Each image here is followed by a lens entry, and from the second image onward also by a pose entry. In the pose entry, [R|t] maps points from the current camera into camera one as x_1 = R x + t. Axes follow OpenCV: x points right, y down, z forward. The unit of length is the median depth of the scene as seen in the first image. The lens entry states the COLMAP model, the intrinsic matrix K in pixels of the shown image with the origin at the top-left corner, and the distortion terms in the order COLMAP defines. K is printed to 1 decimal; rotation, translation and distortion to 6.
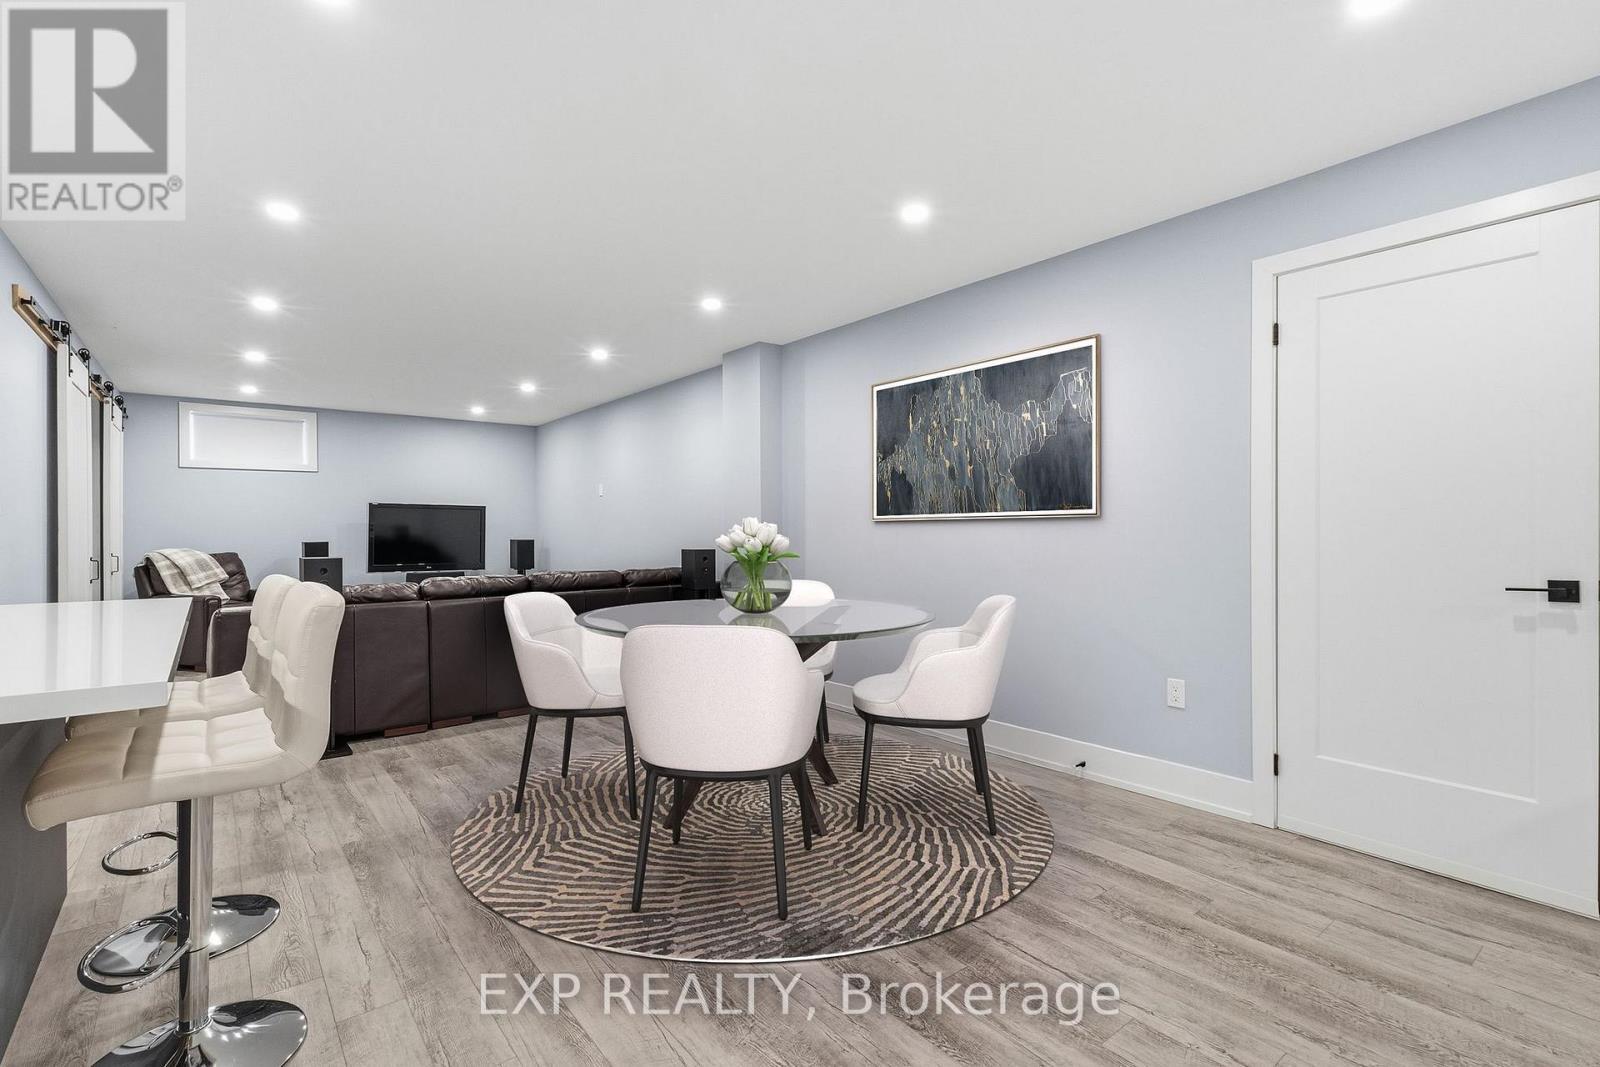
lens RADIAL K [[760.4, 0, 846.3], [0, 760.4, 539.1], [0, 0, 1]] dist [0.001070, 0.000022]
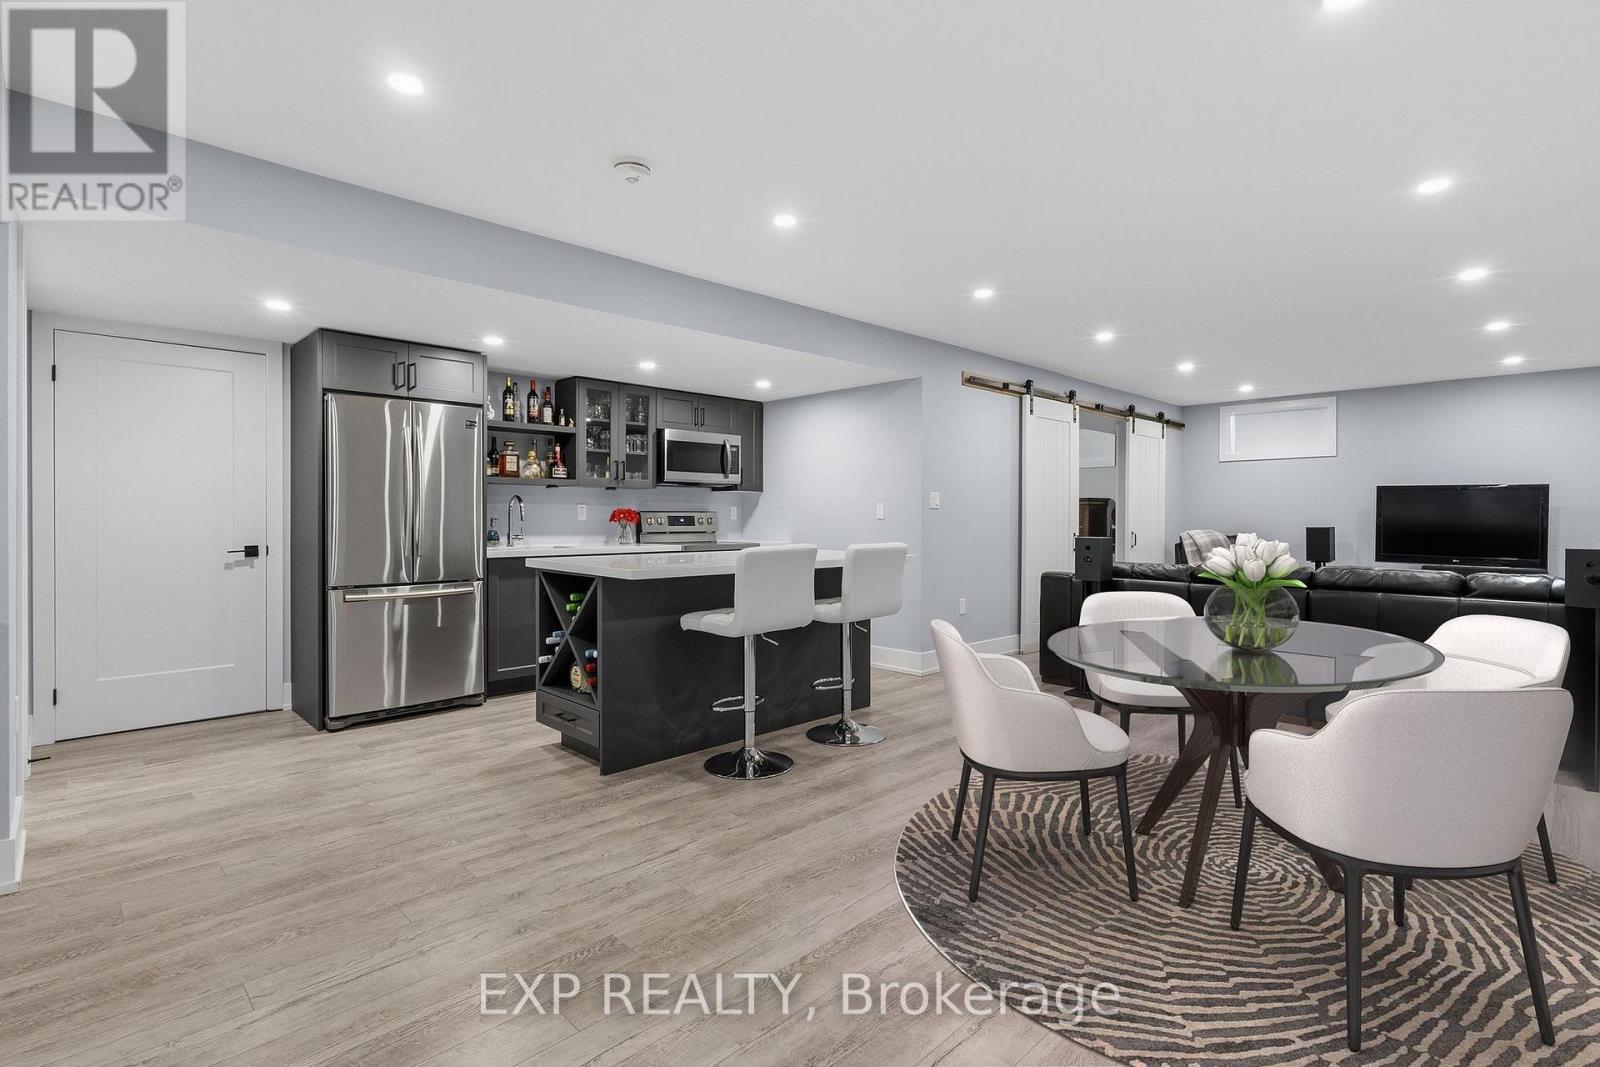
lens RADIAL K [[758.7, 0, 799.6], [0, 758.7, 541.0], [0, 0, 1]] dist [0.015564, 0.000406]
pose [[0.072184, 0.028876, -0.996973, 0.745752], [-0.005833, 0.999576, 0.028529, -0.003152], [0.997374, 0.003756, 0.072322, 0.581839]]
